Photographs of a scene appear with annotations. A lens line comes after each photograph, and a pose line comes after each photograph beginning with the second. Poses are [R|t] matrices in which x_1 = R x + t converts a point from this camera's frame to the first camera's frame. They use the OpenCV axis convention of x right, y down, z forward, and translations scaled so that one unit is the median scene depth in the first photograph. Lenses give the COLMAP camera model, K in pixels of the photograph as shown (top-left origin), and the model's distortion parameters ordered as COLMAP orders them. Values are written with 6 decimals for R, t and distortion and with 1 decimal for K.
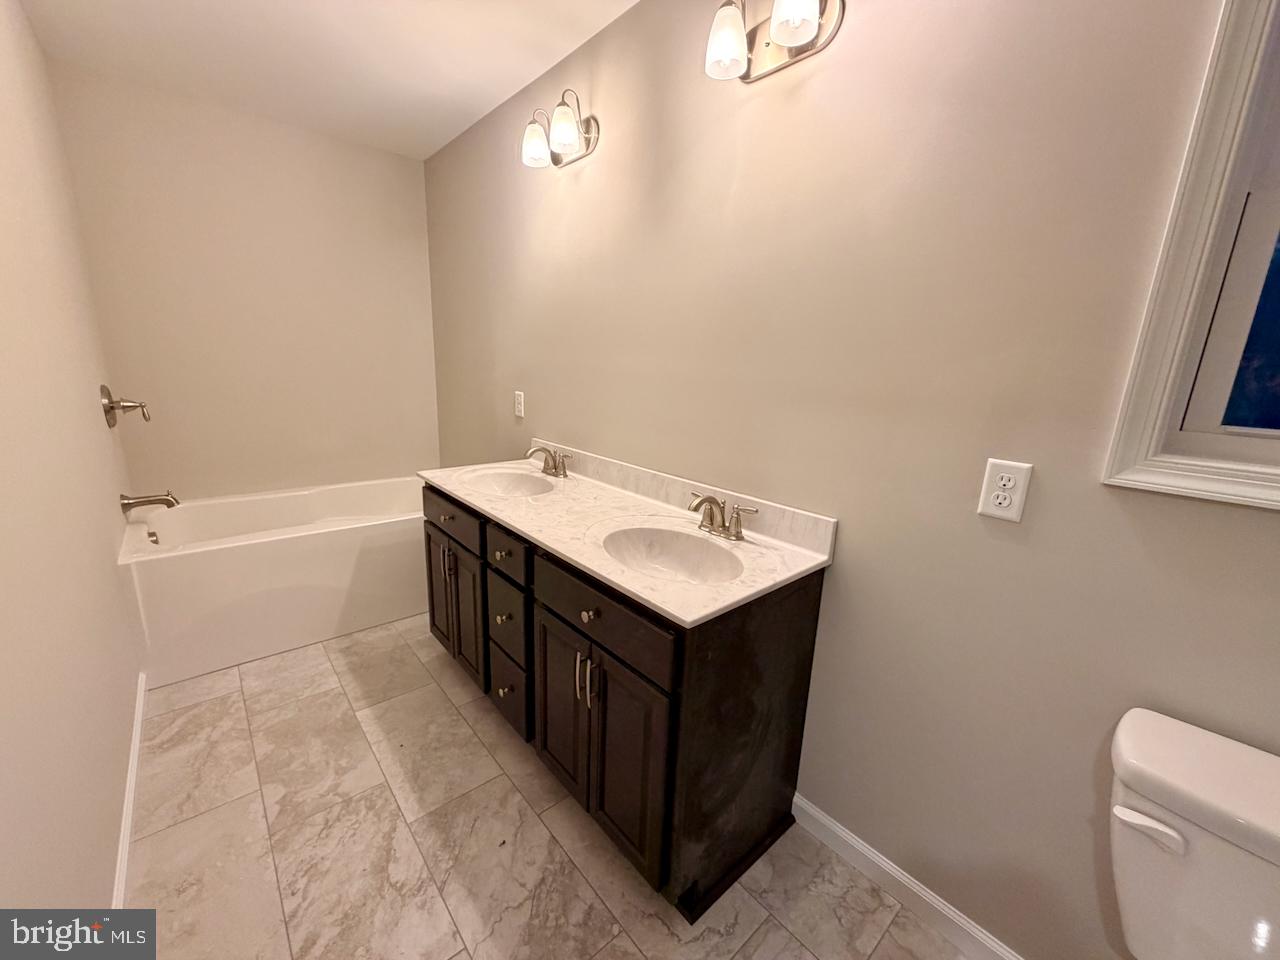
lens RADIAL K [[509.4, 0, 635.5], [0, 509.4, 477.2], [0, 0, 1]] dist [-0.000624, -0.000053]
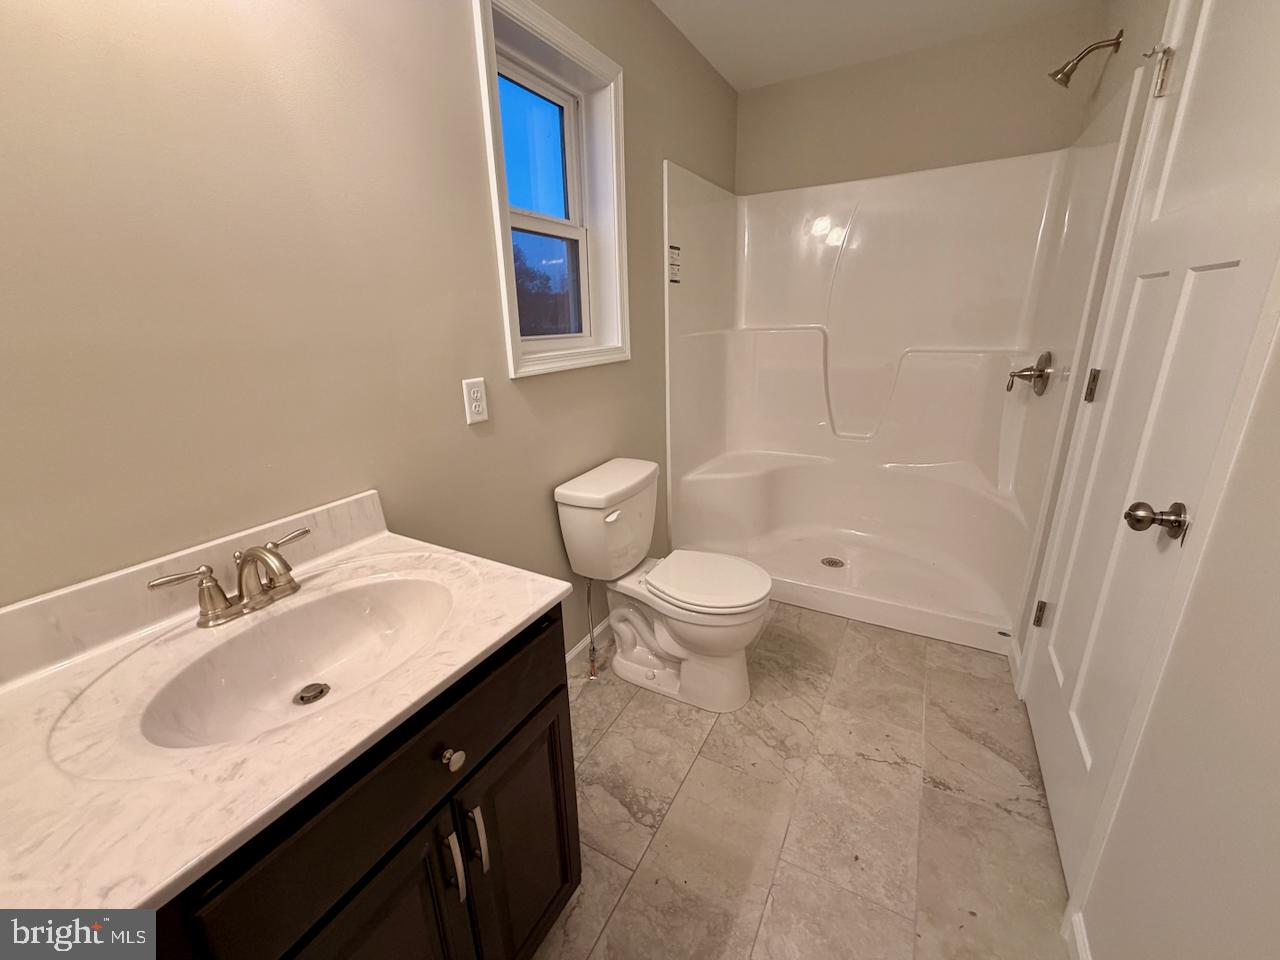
lens RADIAL K [[509.4, 0, 635.5], [0, 509.4, 477.2], [0, 0, 1]] dist [-0.000624, -0.000053]
pose [[-0.331863, -0.306510, 0.892142, -0.534801], [0.228721, 0.891375, 0.391328, -0.177065], [-0.915179, 0.333919, -0.225709, 0.766030]]
